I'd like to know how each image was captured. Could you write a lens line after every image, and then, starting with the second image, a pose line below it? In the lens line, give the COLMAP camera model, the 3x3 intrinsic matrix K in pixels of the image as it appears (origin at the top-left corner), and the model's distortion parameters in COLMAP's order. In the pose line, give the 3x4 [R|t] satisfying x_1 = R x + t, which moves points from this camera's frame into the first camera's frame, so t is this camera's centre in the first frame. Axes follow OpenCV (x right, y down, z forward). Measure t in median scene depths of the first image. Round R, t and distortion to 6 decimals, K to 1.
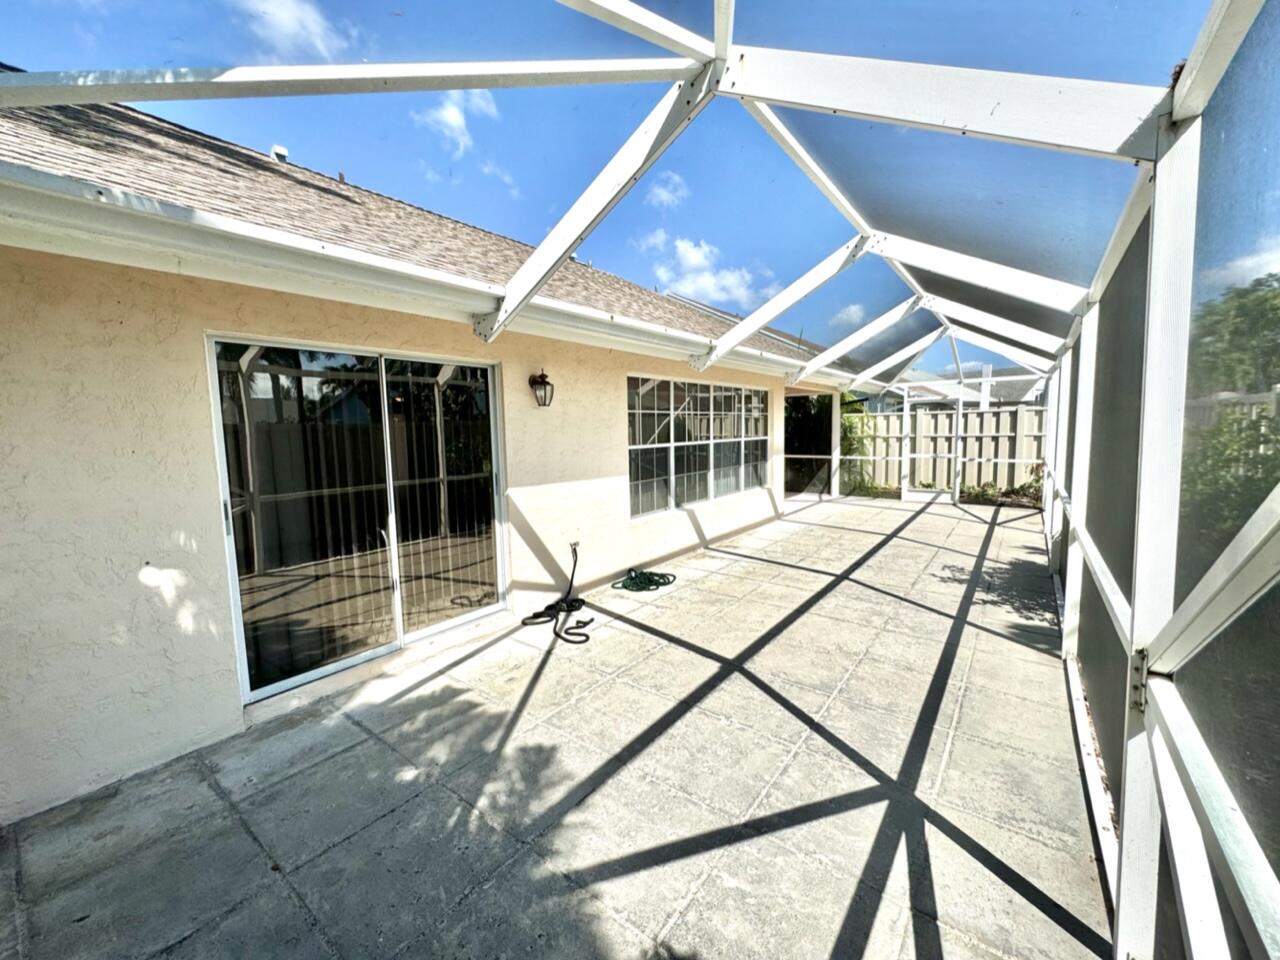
lens RADIAL K [[512.2, 0, 636.1], [0, 512.2, 475.9], [0, 0, 1]] dist [0.001603, 0.000816]
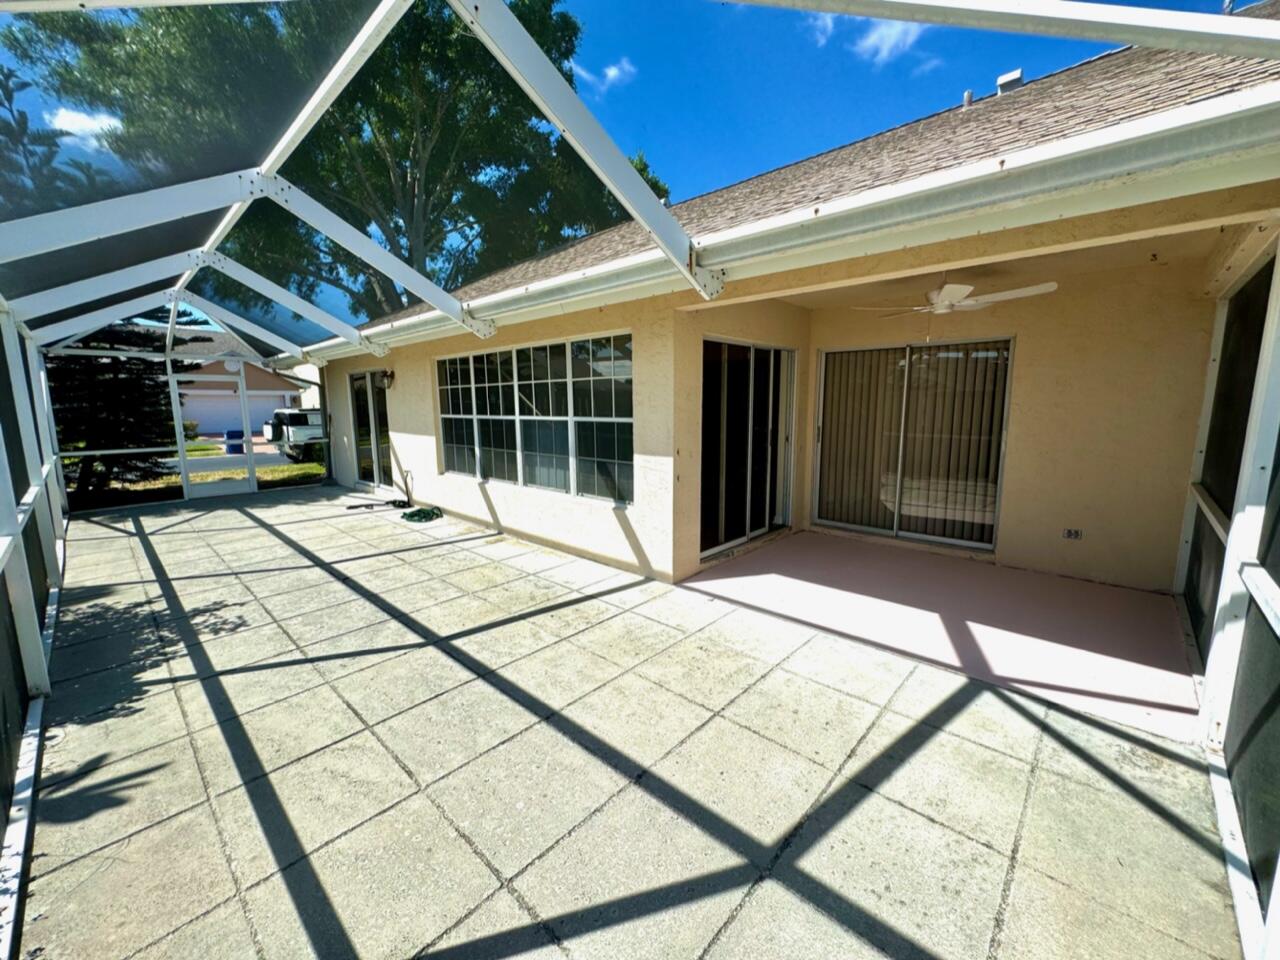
lens RADIAL K [[512.2, 0, 636.3], [0, 512.2, 479.1], [0, 0, 1]] dist [0.001603, 0.000816]
pose [[-0.102689, 0.168938, -0.980263, 1.215805], [-0.079735, 0.980903, 0.177401, -0.165988], [0.991513, 0.096378, -0.087258, 1.608359]]
